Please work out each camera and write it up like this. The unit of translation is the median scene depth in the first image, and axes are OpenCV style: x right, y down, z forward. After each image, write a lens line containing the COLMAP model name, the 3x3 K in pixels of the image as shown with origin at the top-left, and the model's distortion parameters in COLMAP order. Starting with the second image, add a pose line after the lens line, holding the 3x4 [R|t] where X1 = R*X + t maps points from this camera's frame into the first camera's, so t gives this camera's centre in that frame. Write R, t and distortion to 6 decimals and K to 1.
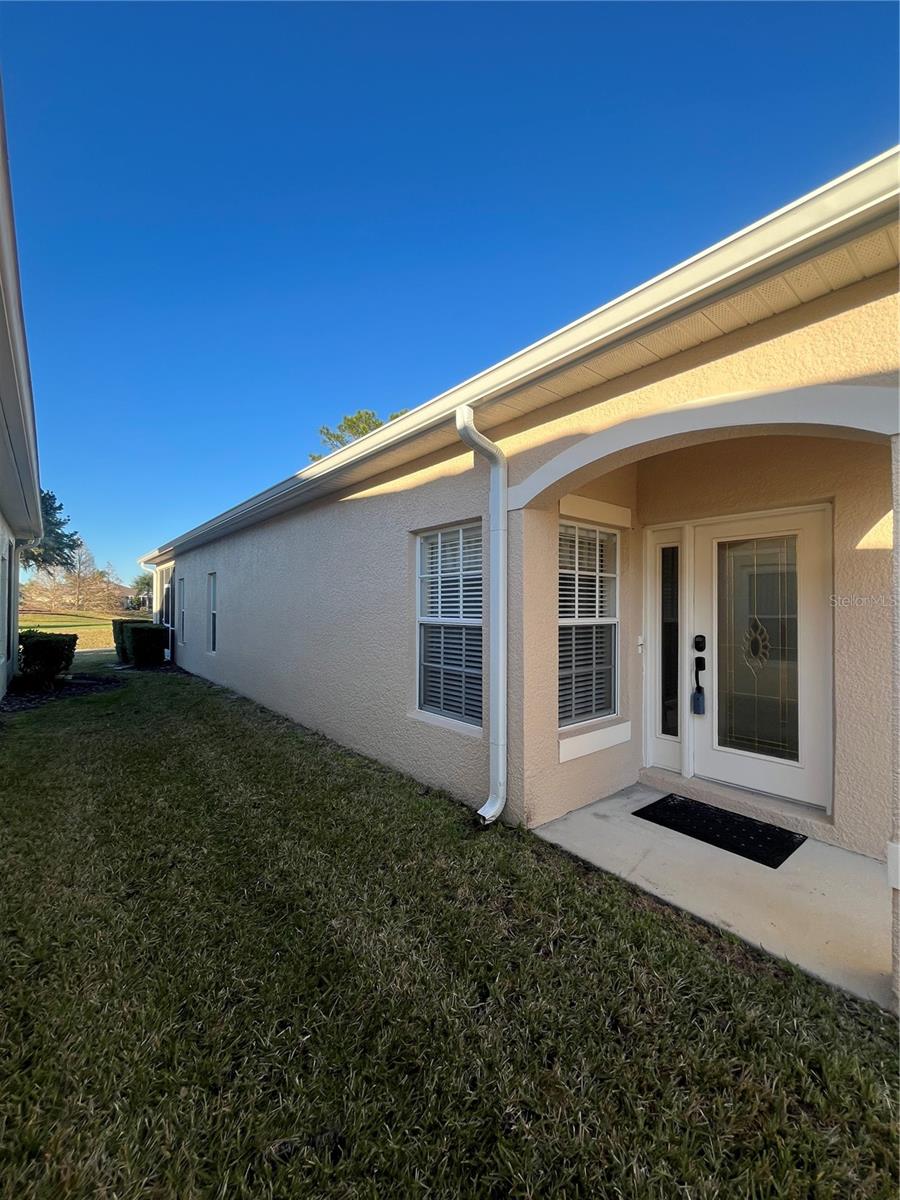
lens RADIAL K [[482.3, 0, 450.0], [0, 482.3, 600.0], [0, 0, 1]] dist [-0.002751, -0.000207]
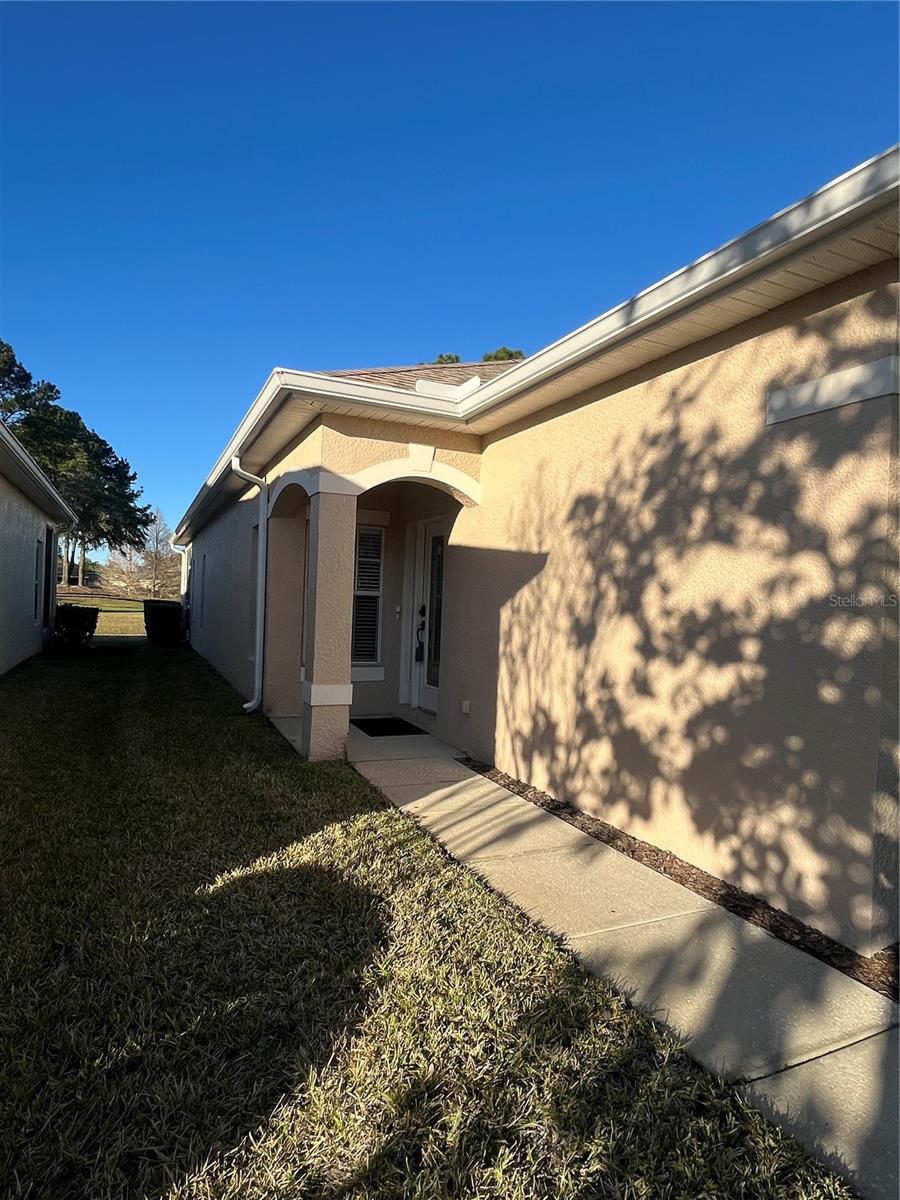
lens RADIAL K [[683.0, 0, 450.0], [0, 683.0, 600.0], [0, 0, 1]] dist [-0.000818, -0.000177]
pose [[0.967188, 0.028651, -0.252441, 0.081490], [-0.027293, 0.999588, 0.008880, 0.003081], [0.252591, -0.001699, 0.967572, -0.064803]]
